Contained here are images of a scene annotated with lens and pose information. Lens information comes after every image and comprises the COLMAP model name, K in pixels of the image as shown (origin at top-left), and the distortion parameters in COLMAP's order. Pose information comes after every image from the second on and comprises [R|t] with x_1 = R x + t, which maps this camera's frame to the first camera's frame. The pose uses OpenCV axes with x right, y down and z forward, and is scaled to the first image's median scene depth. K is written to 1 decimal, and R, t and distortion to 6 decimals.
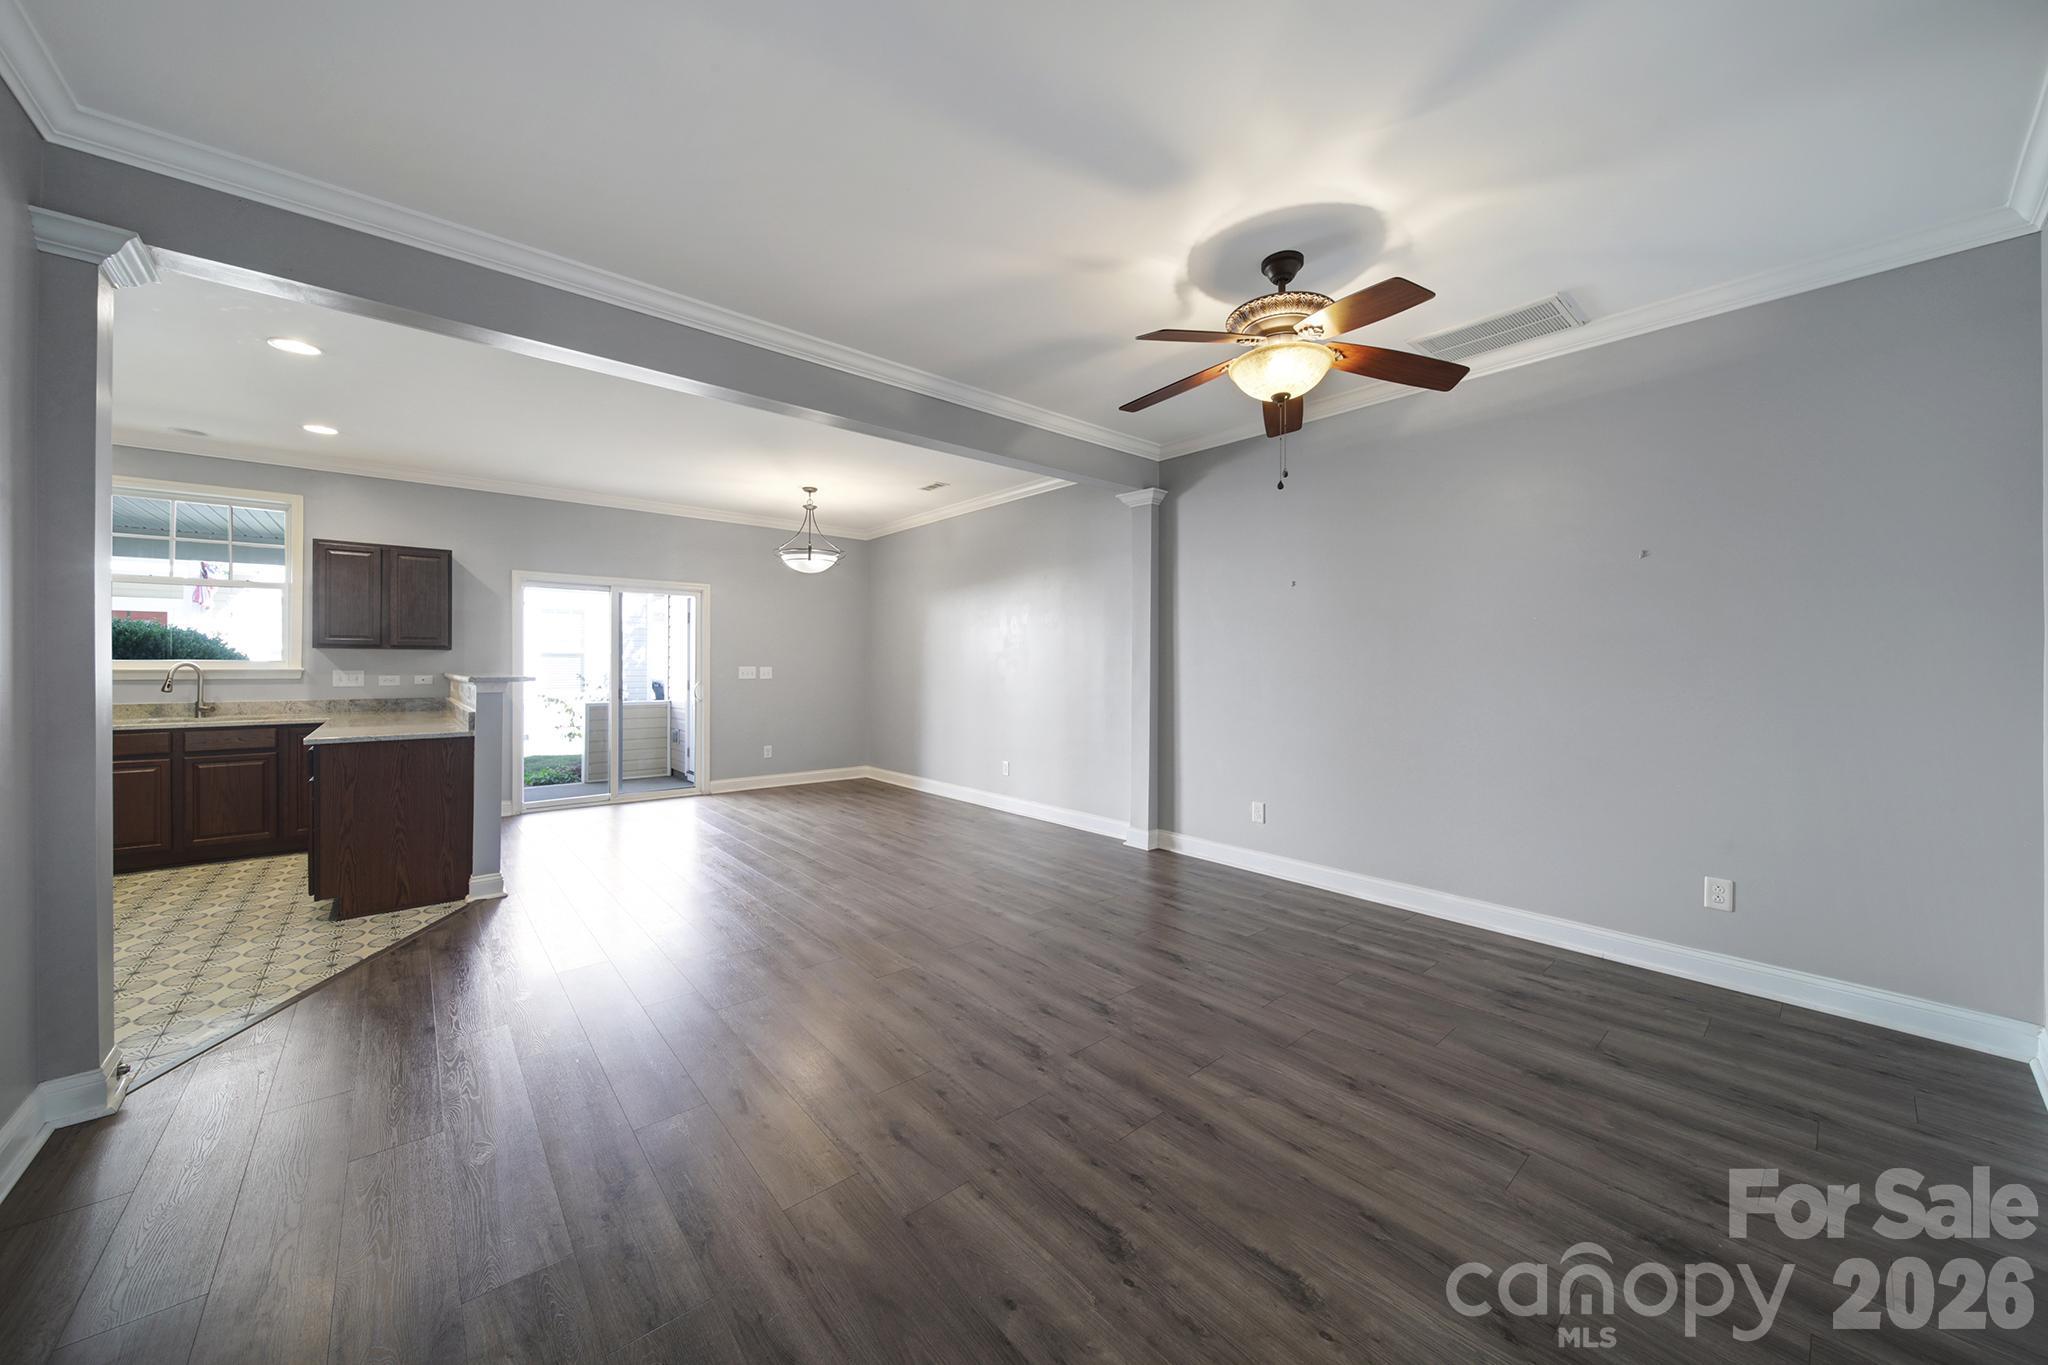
lens RADIAL K [[721.9, 0, 1024.4], [0, 721.9, 666.1], [0, 0, 1]] dist [0.002187, -0.001694]
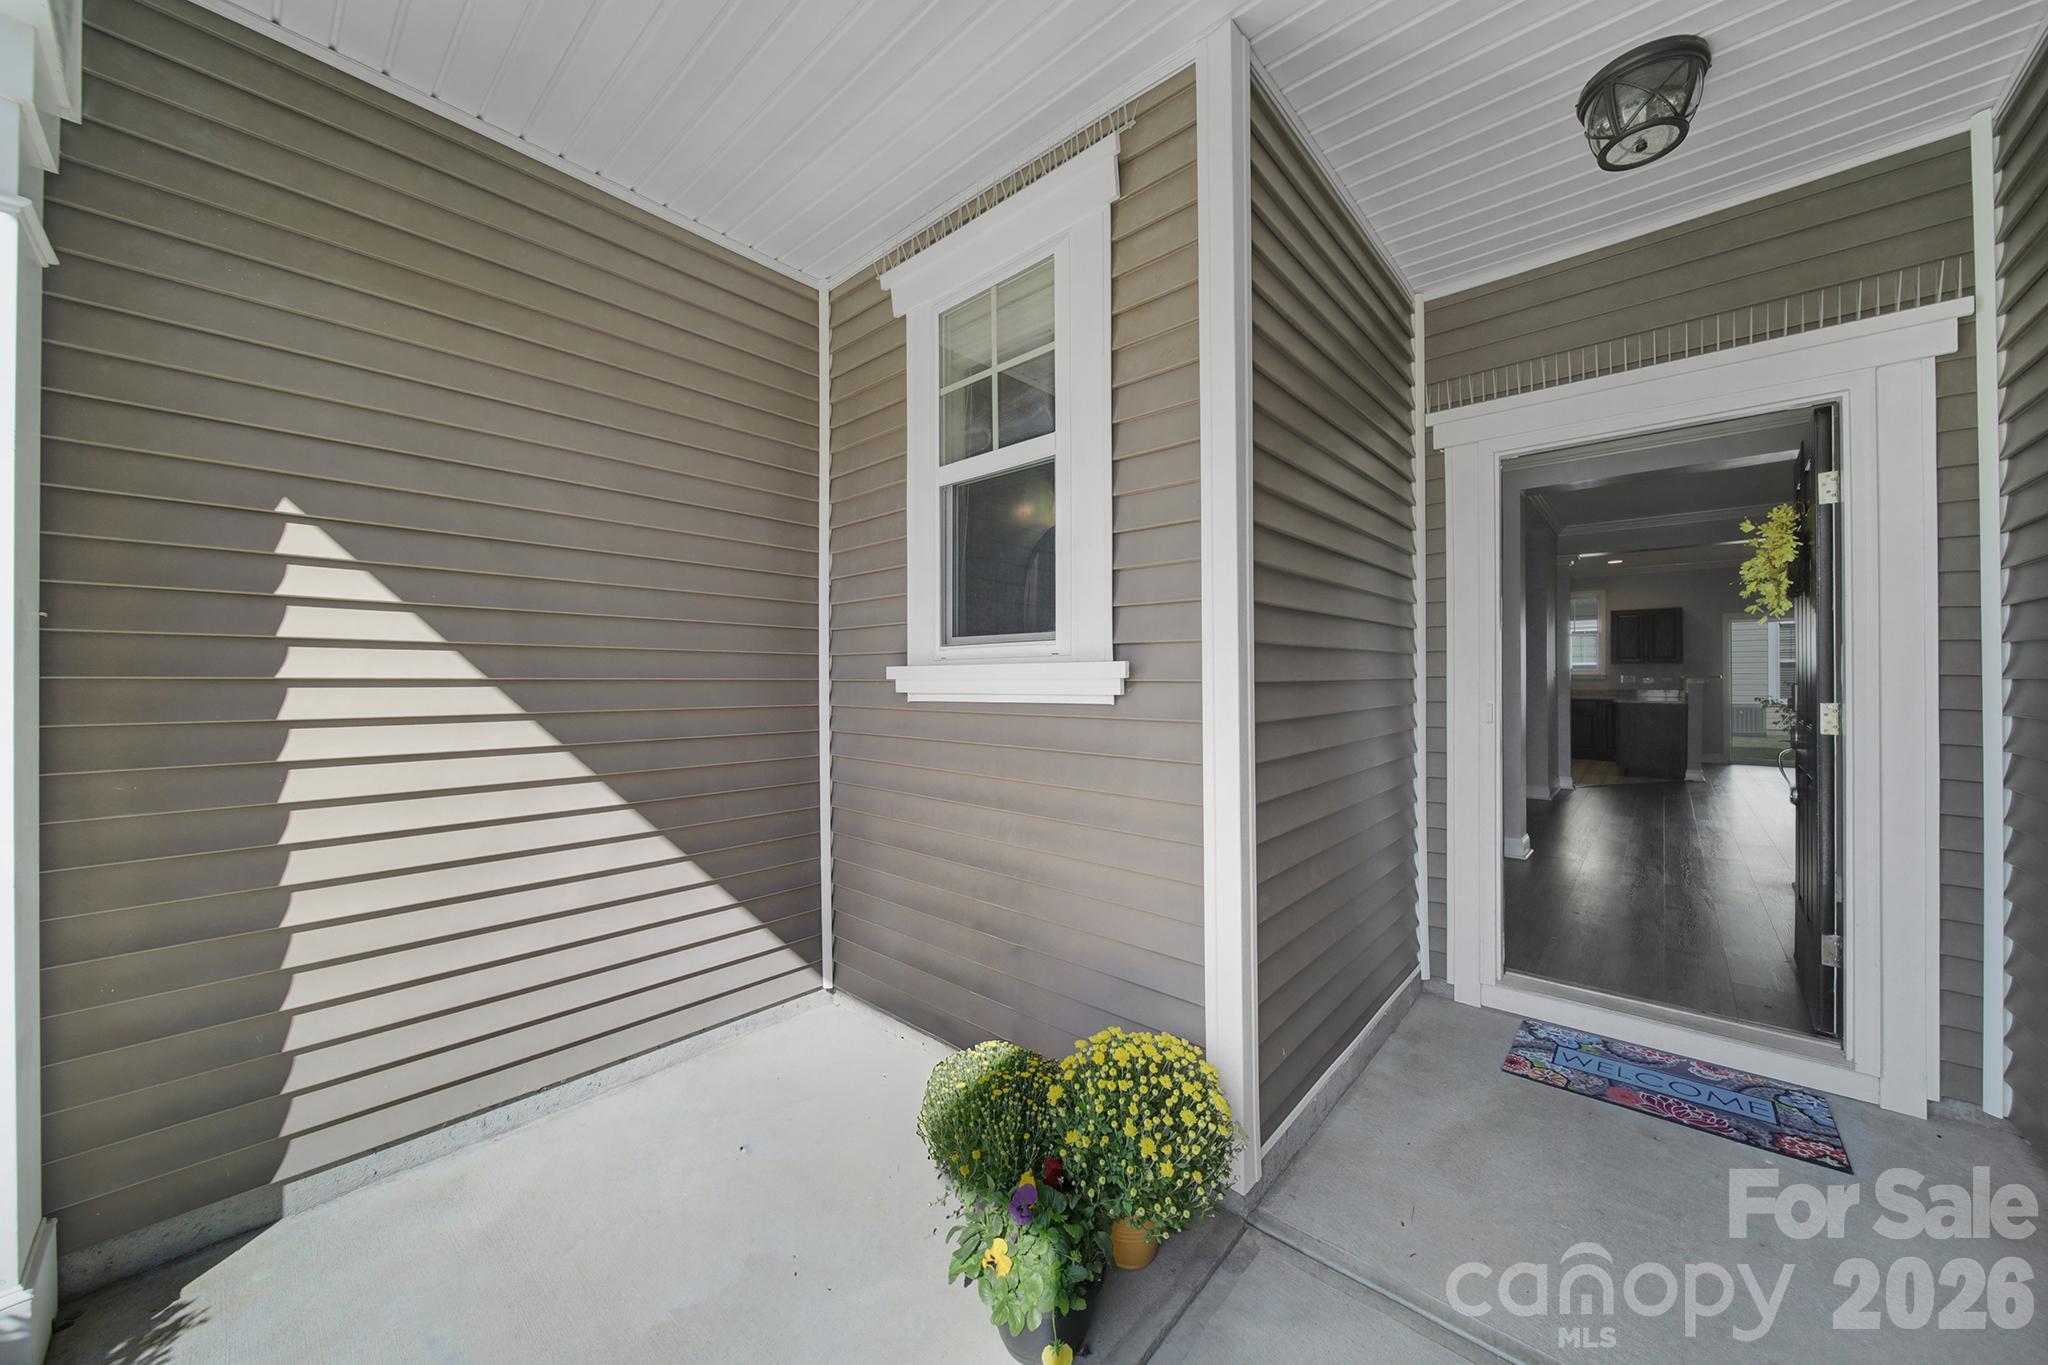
lens RADIAL K [[721.9, 0, 1022.8], [0, 721.9, 670.3], [0, 0, 1]] dist [0.002187, -0.001694]
pose [[0.125073, -0.006825, -0.992124, 1.000862], [0.003758, 0.999972, -0.006405, 0.002480], [0.992140, -0.002927, 0.125095, -1.087218]]
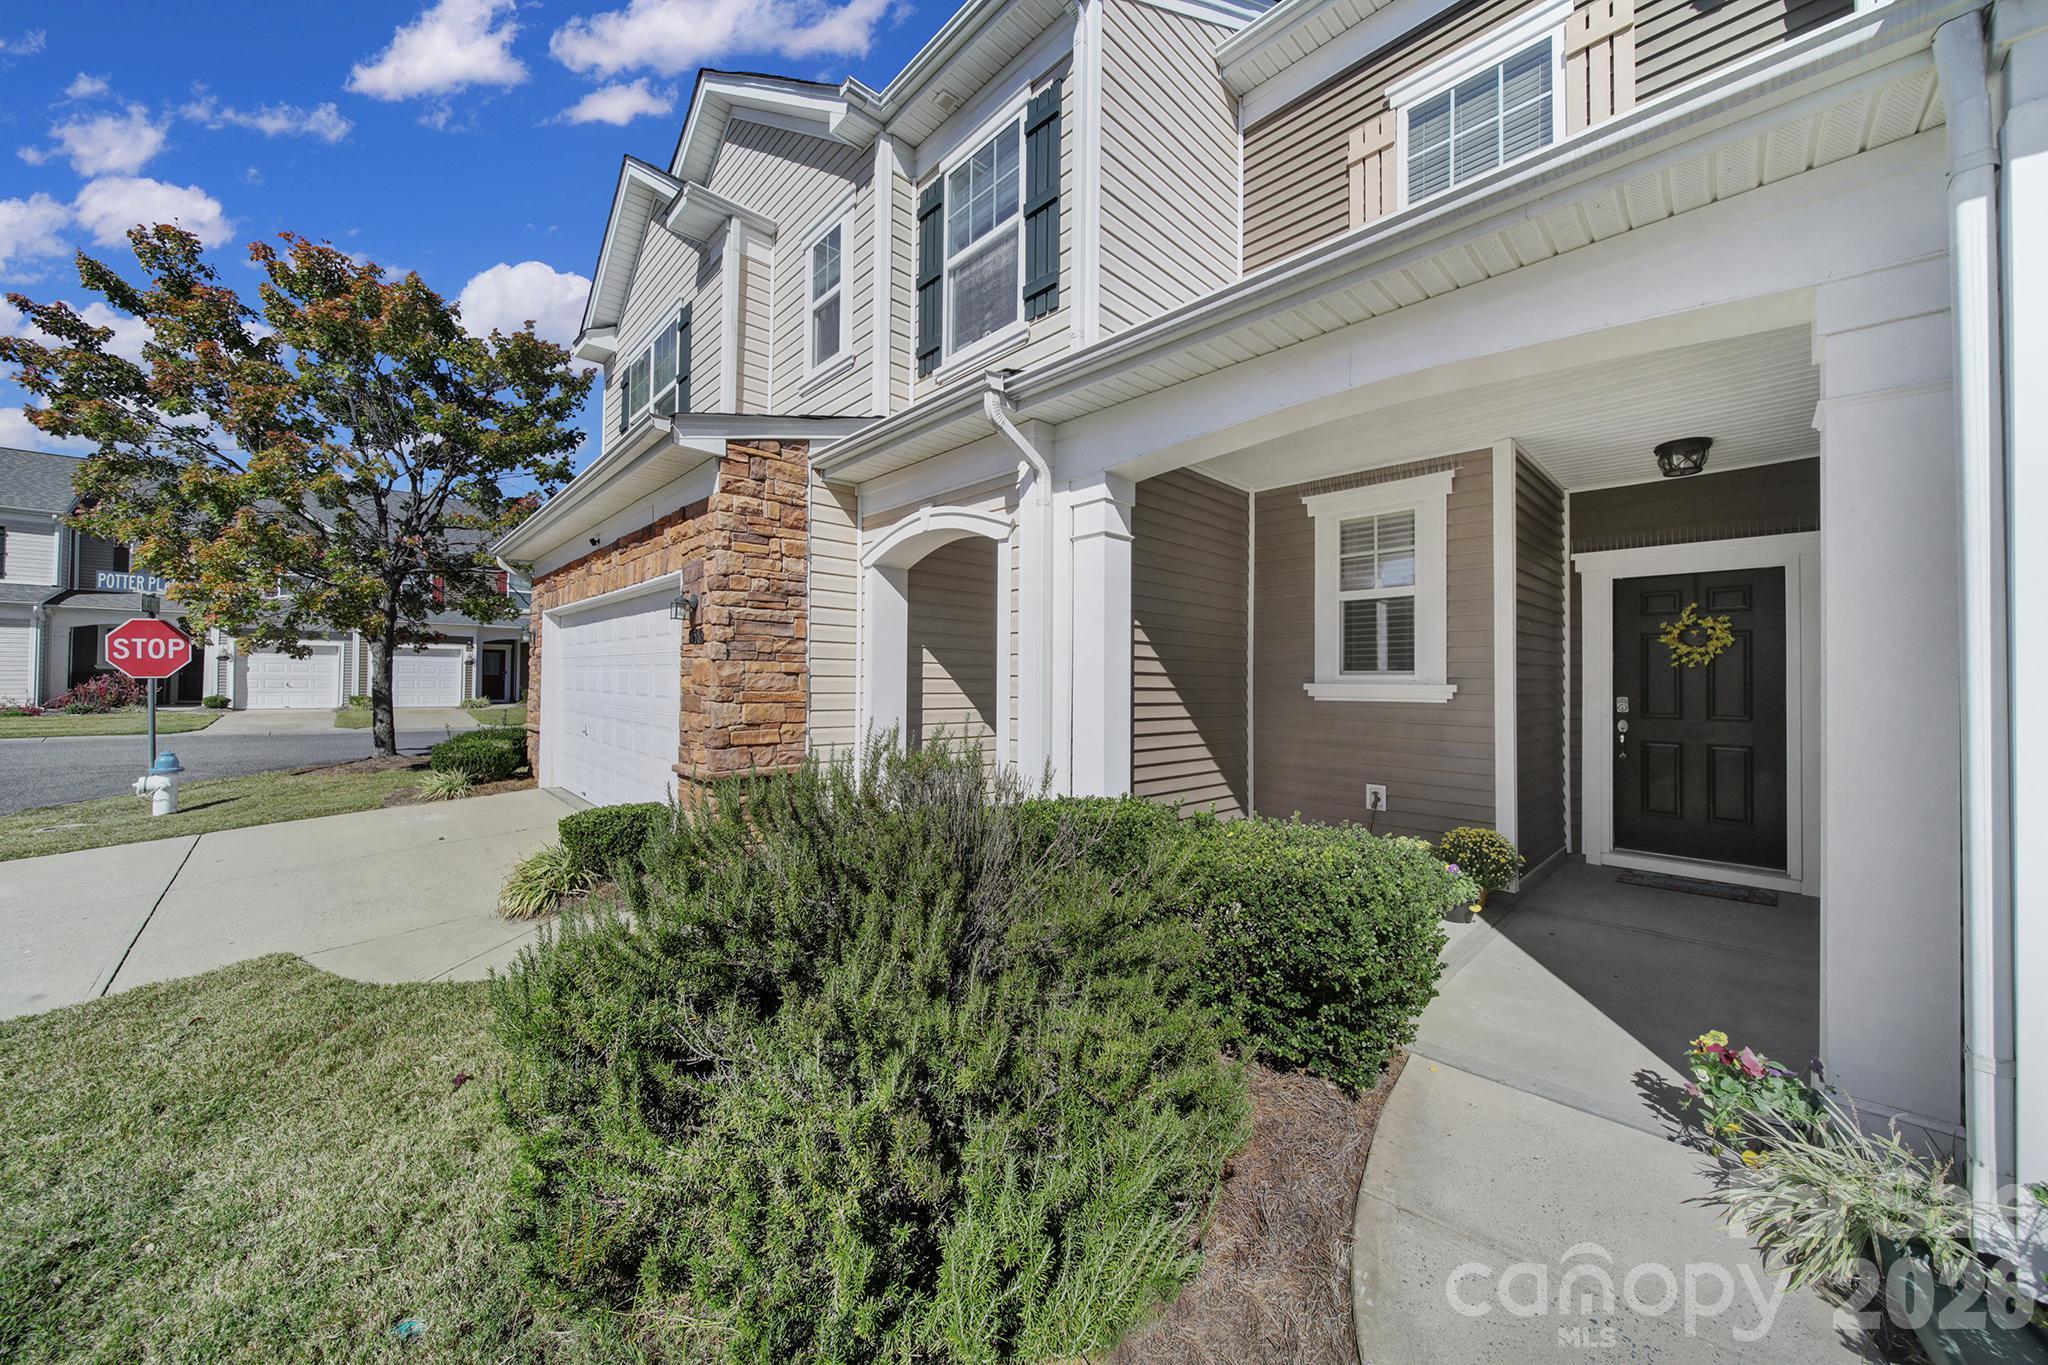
lens RADIAL K [[721.9, 0, 1016.3], [0, 721.9, 666.5], [0, 0, 1]] dist [0.002187, -0.001694]
pose [[0.048495, -0.016972, -0.998679, 3.496223], [-0.010782, 0.999788, -0.017515, -0.035642], [0.998765, 0.011617, 0.048302, -3.482925]]
